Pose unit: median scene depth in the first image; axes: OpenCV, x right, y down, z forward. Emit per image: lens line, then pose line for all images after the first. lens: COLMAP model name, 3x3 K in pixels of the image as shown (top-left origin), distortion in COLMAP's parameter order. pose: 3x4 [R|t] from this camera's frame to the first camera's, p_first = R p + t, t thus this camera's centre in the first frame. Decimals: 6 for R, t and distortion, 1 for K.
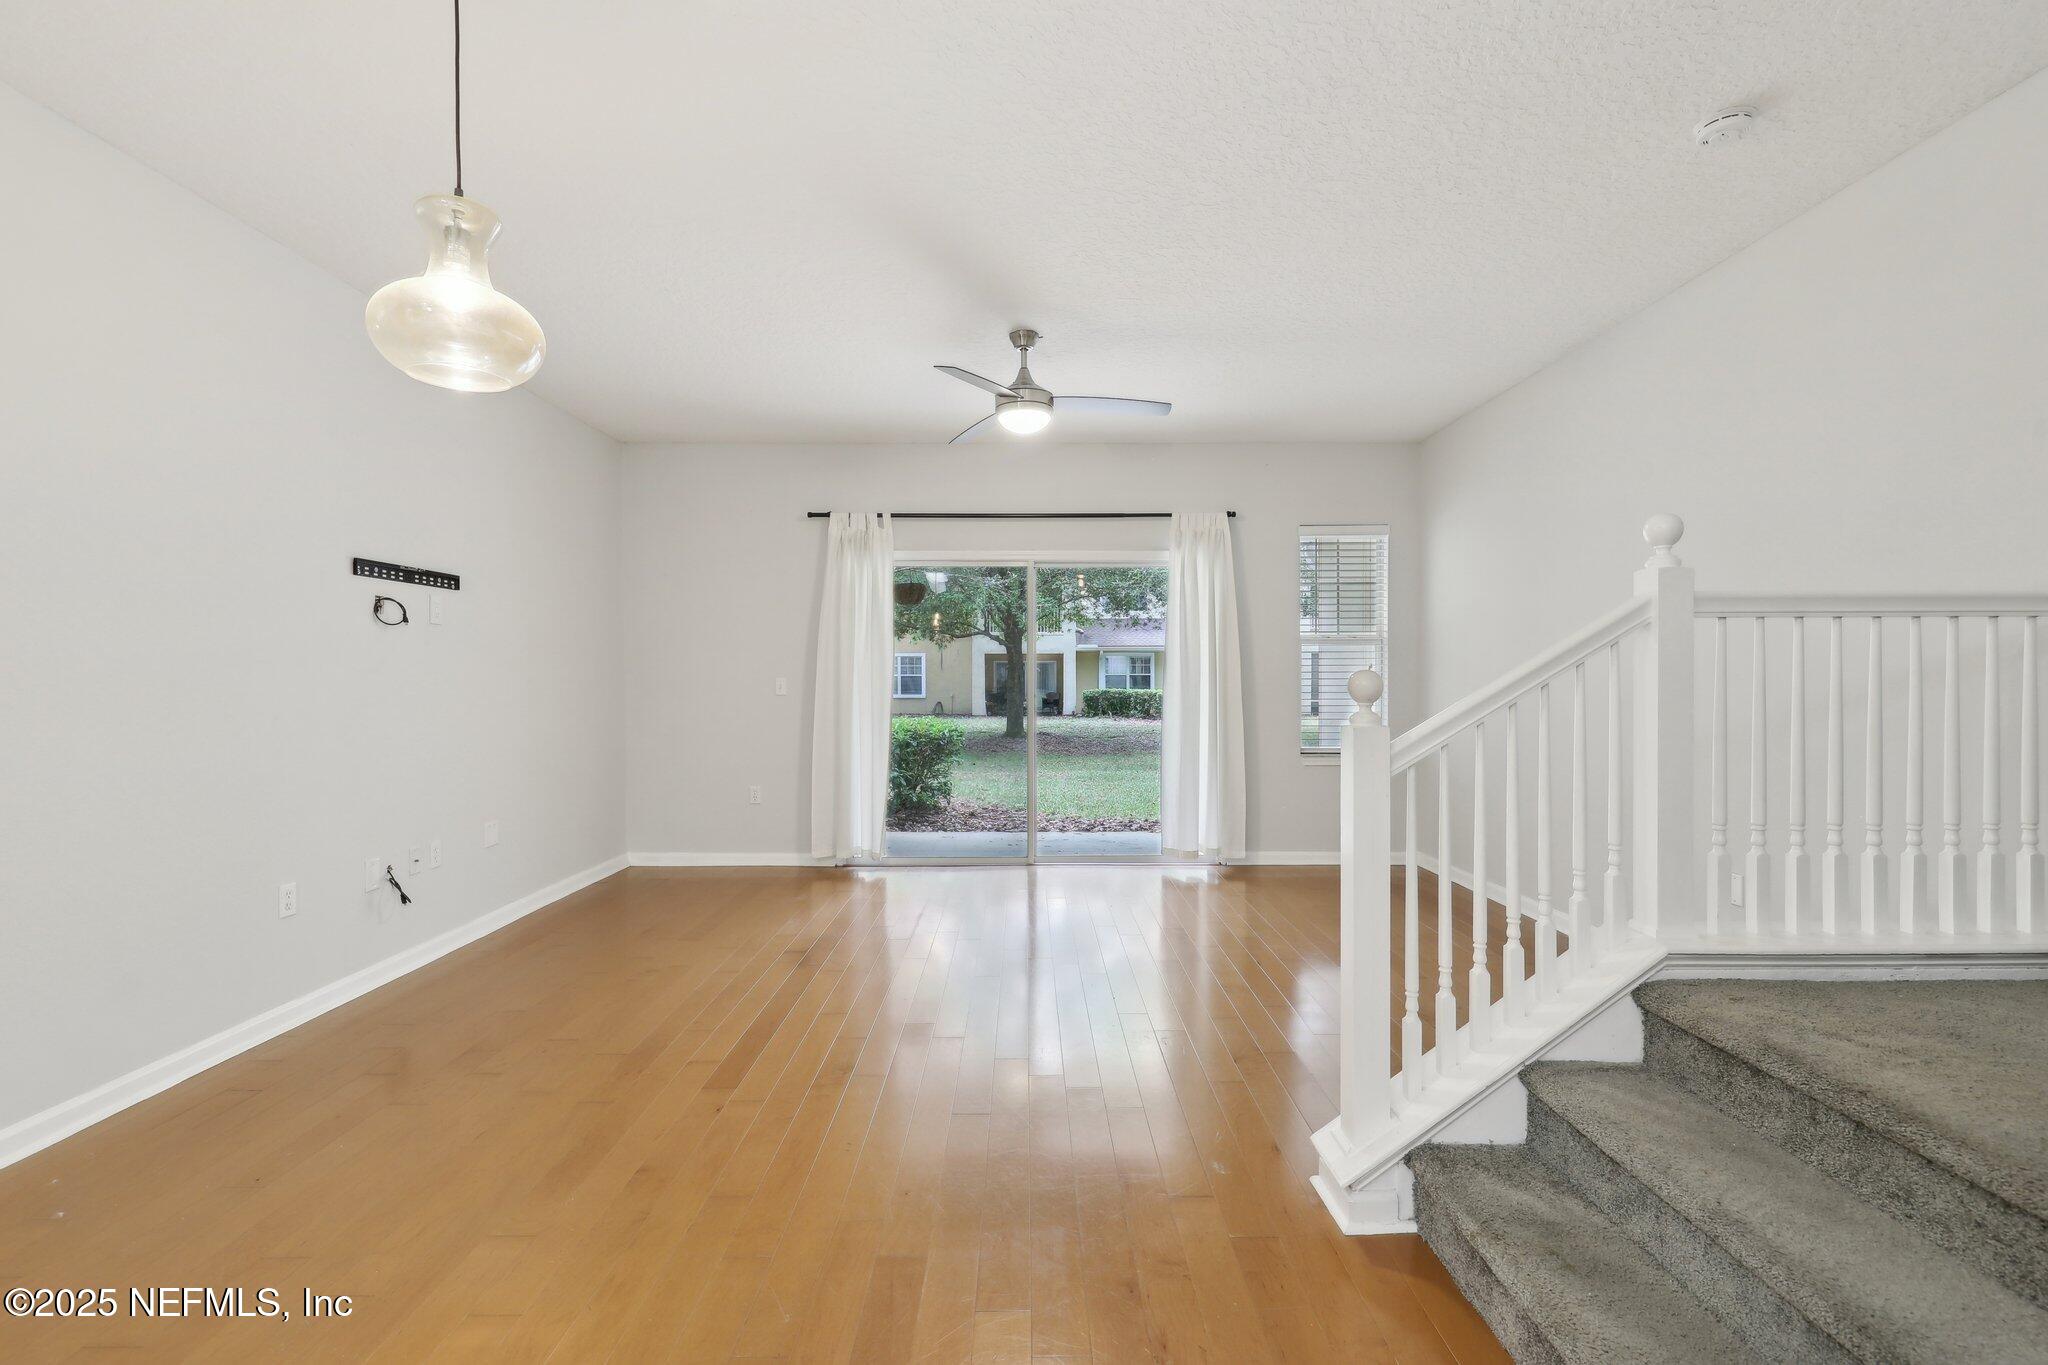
lens RADIAL K [[929.0, 0, 1024.6], [0, 929.0, 689.0], [0, 0, 1]] dist [-0.000578, -0.000559]
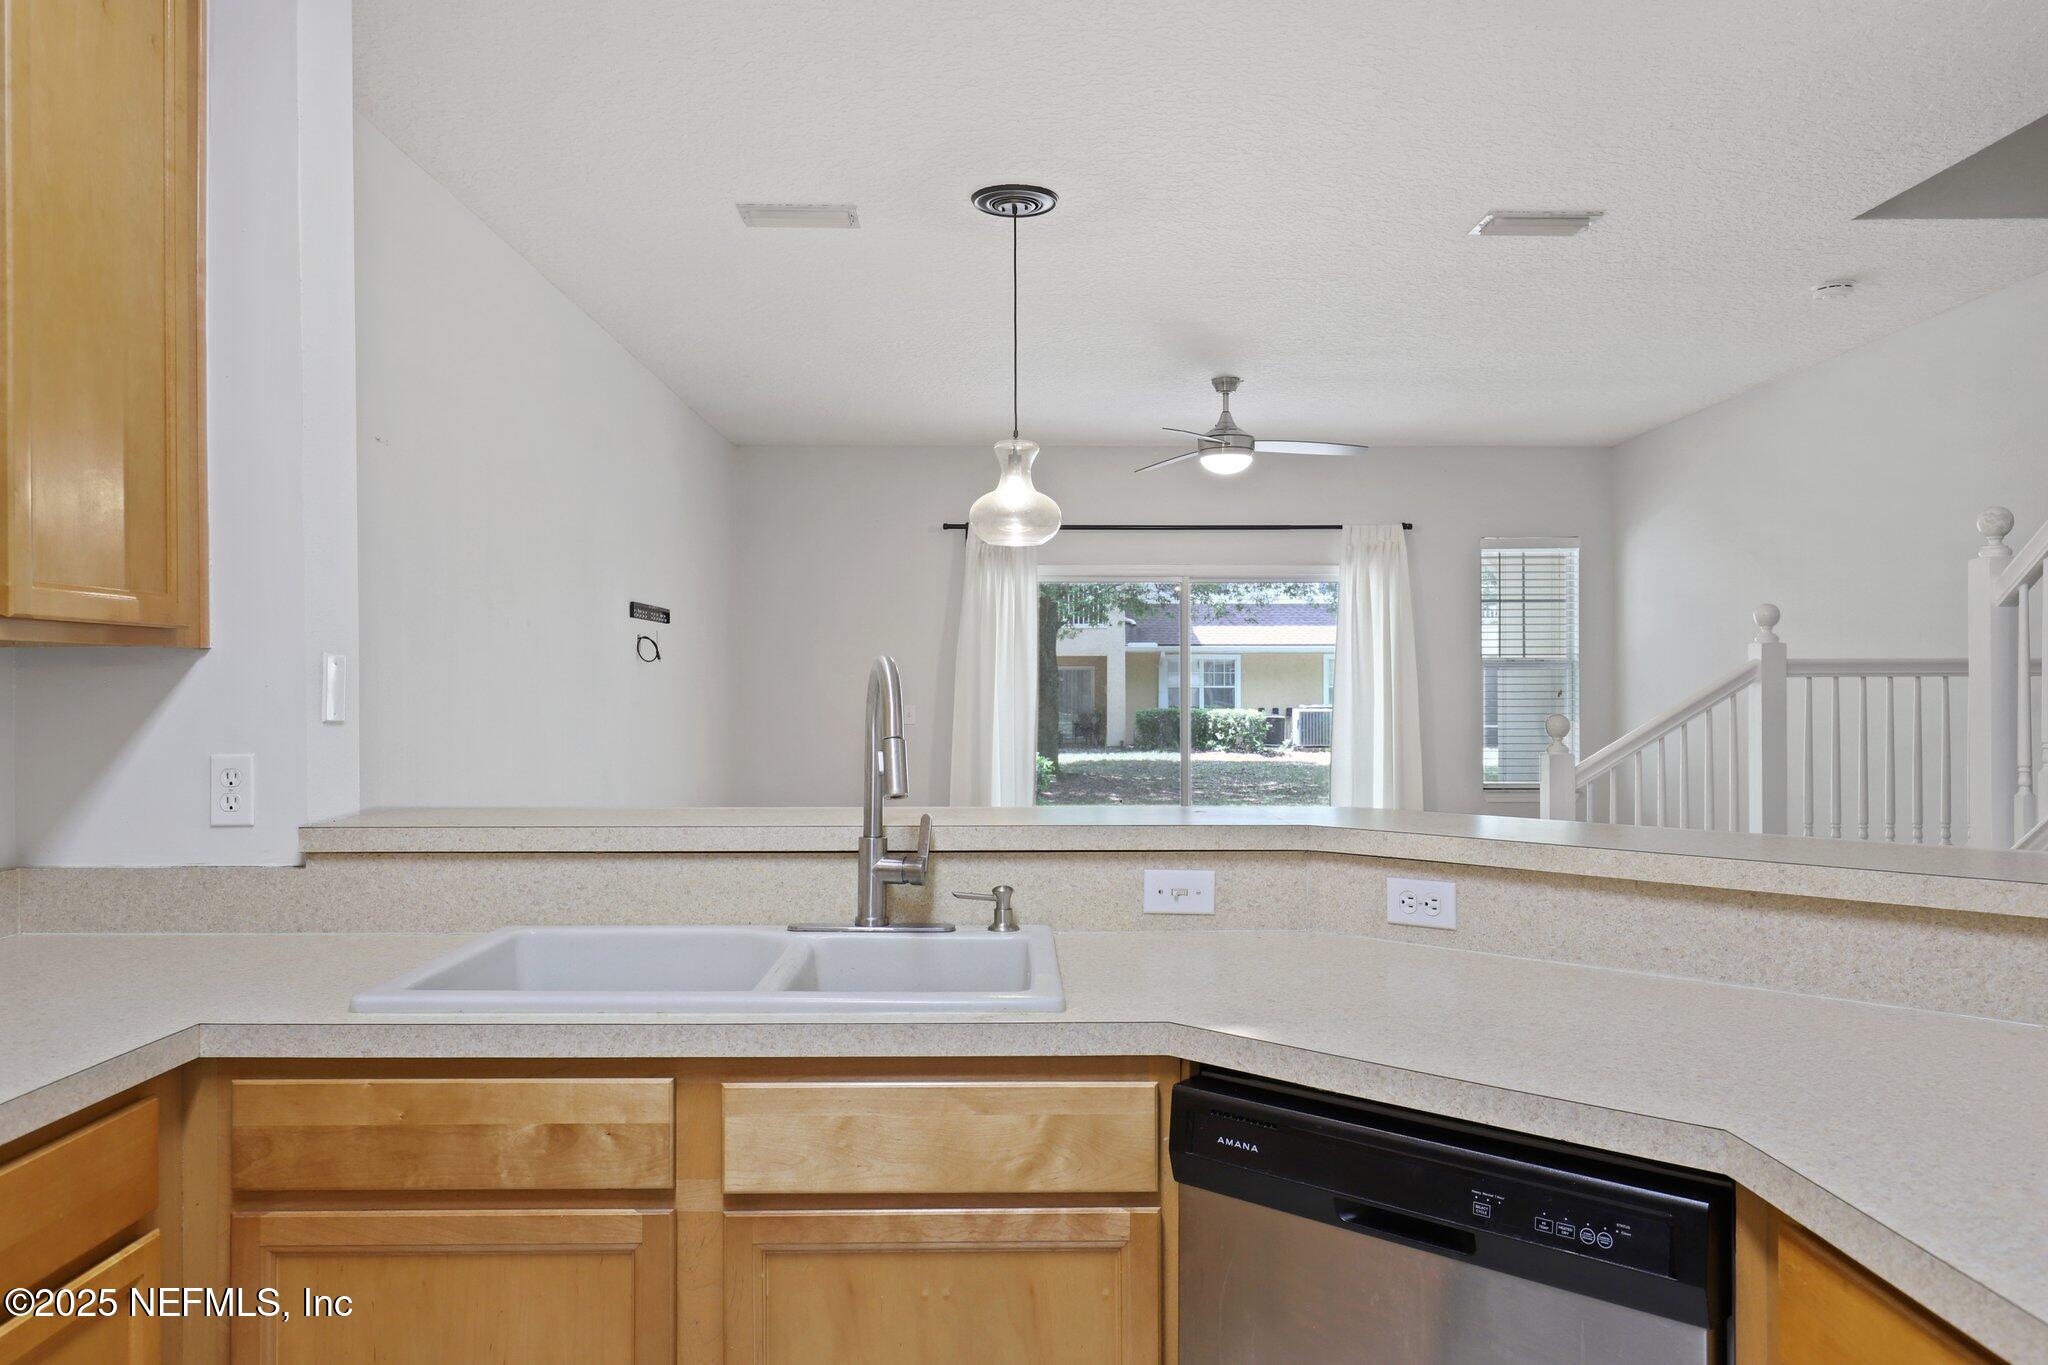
lens RADIAL K [[1475.1, 0, 1024.0], [0, 1475.1, 682.5], [0, 0, 1]] dist [0.005240, 0.000745]
pose [[0.999965, 0.000232, 0.008366, -0.169229], [-0.000099, 0.999875, -0.015836, -0.011624], [-0.008369, 0.015835, 0.999840, -0.453603]]
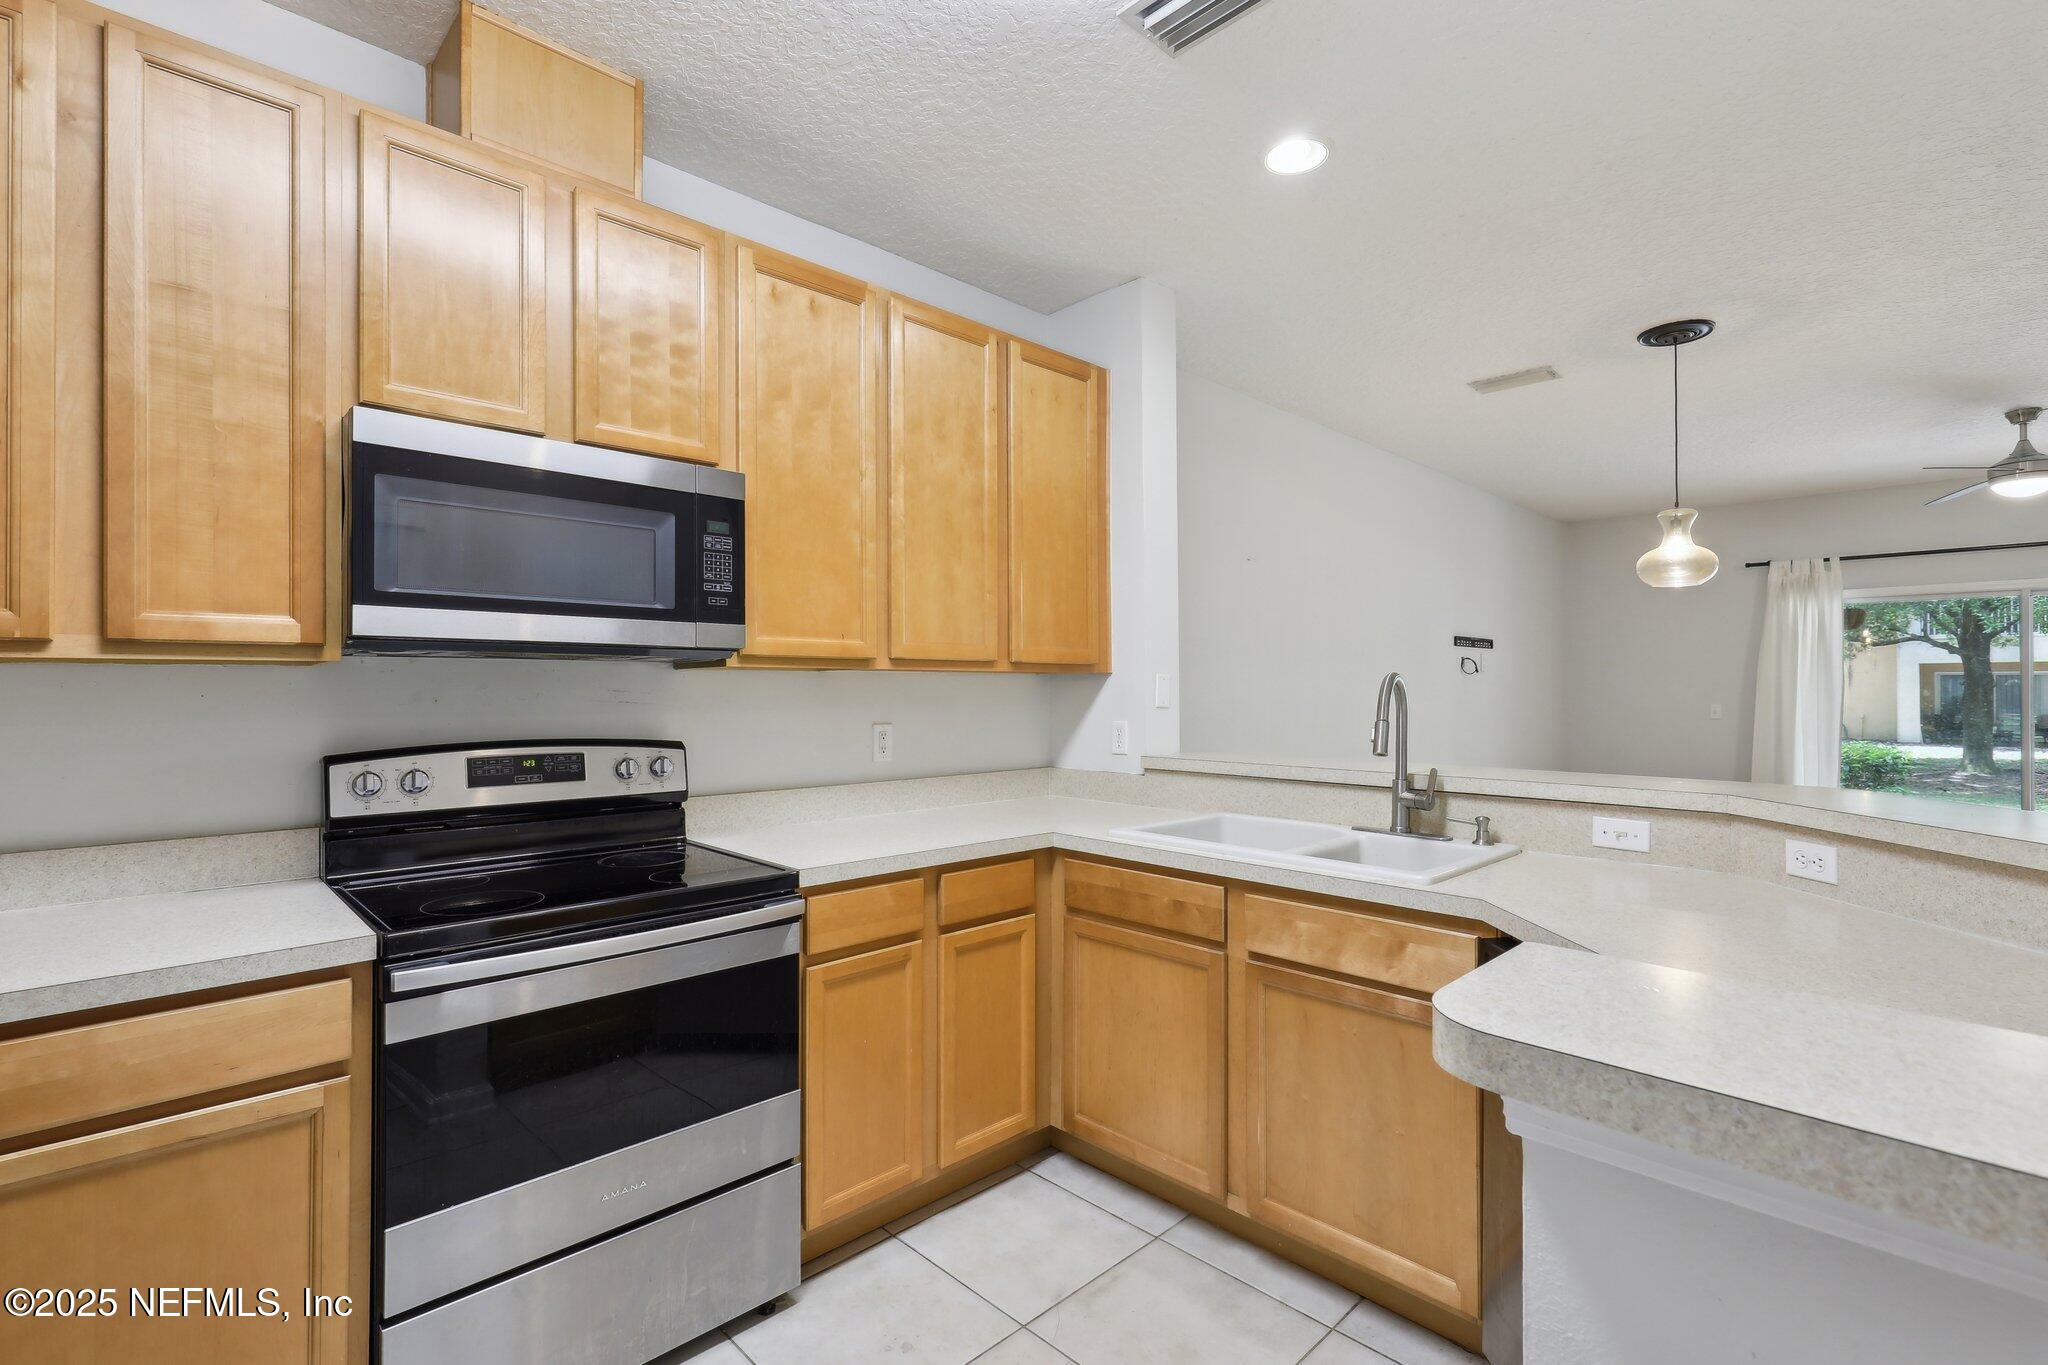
lens RADIAL K [[929.0, 0, 1024.6], [0, 929.0, 689.0], [0, 0, 1]] dist [-0.000578, -0.000559]
pose [[0.694448, 0.001383, -0.719541, -0.022888], [-0.010661, 0.999908, -0.008367, -0.012268], [0.719464, 0.013482, 0.694399, -0.472705]]
